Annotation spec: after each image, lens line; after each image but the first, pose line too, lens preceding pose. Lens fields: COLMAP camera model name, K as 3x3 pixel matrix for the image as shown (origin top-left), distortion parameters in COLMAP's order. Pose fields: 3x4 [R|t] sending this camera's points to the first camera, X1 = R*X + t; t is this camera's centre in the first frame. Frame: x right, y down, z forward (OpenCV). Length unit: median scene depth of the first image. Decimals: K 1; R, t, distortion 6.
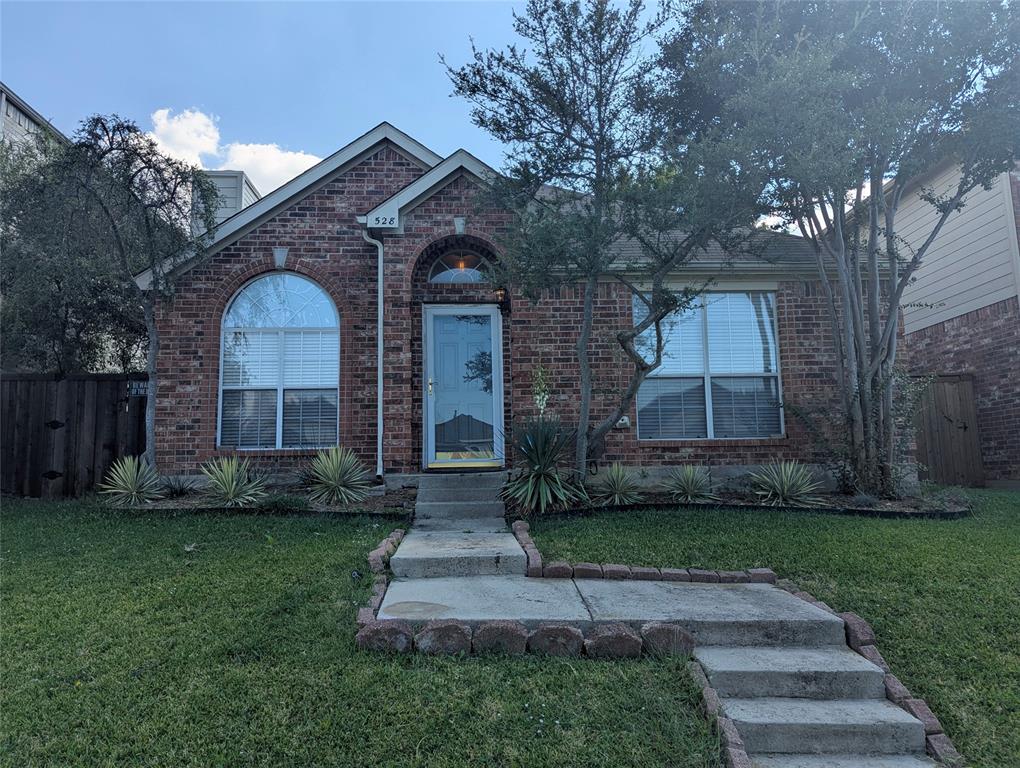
lens RADIAL K [[725.5, 0, 507.6], [0, 725.5, 386.2], [0, 0, 1]] dist [0.061645, -0.054989]
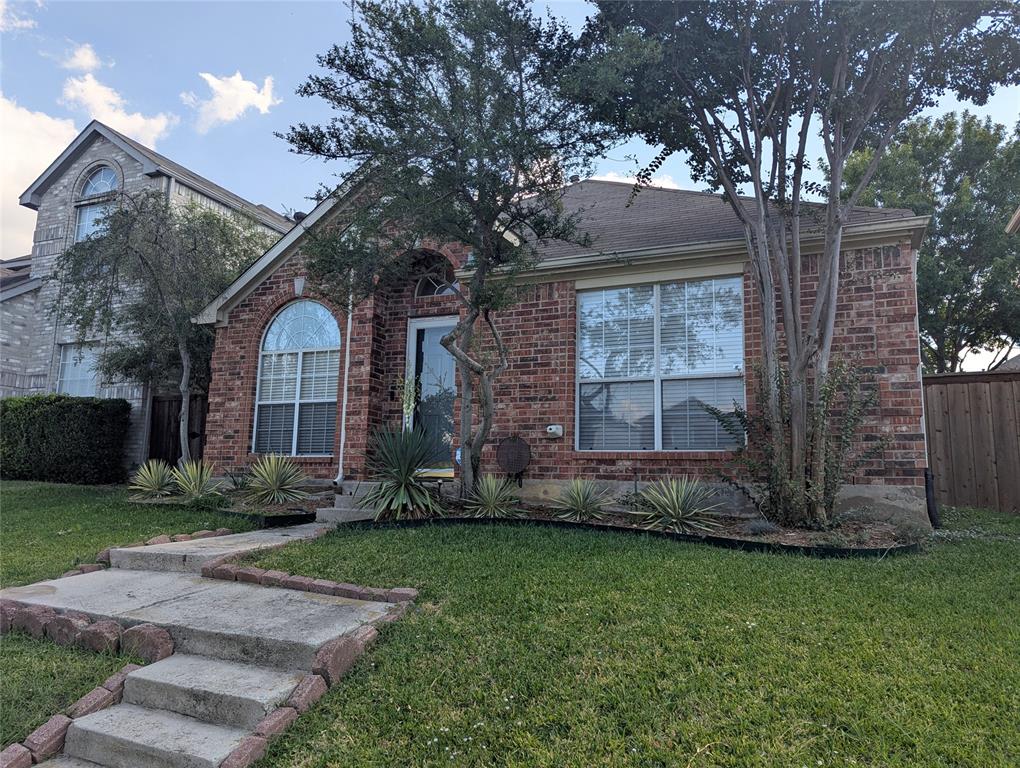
lens RADIAL K [[725.5, 0, 507.6], [0, 725.5, 386.2], [0, 0, 1]] dist [0.061645, -0.054989]
pose [[0.898141, -0.028737, -0.438768, 0.482931], [0.018935, 0.999464, -0.026699, 0.014287], [0.439301, 0.015671, 0.898203, 0.133700]]
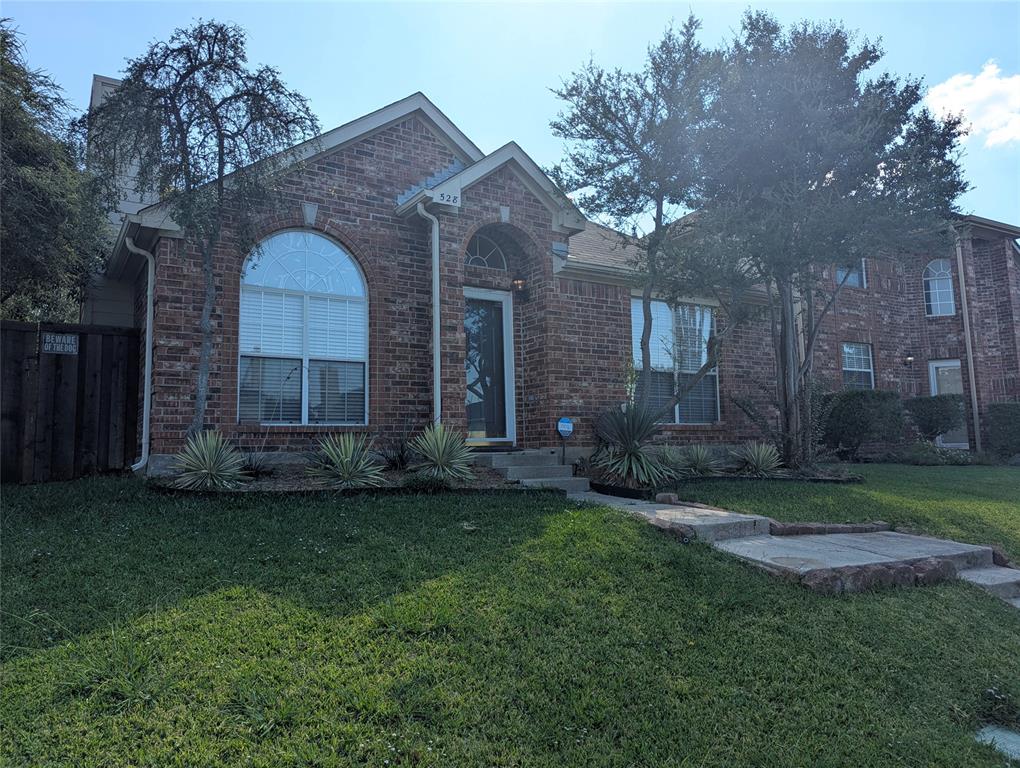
lens RADIAL K [[725.5, 0, 507.6], [0, 725.5, 386.2], [0, 0, 1]] dist [0.061645, -0.054989]
pose [[0.867604, 0.046969, 0.495033, -0.551238], [-0.060781, 0.998081, 0.011827, 0.011756], [-0.493527, -0.040350, 0.868794, 0.083579]]
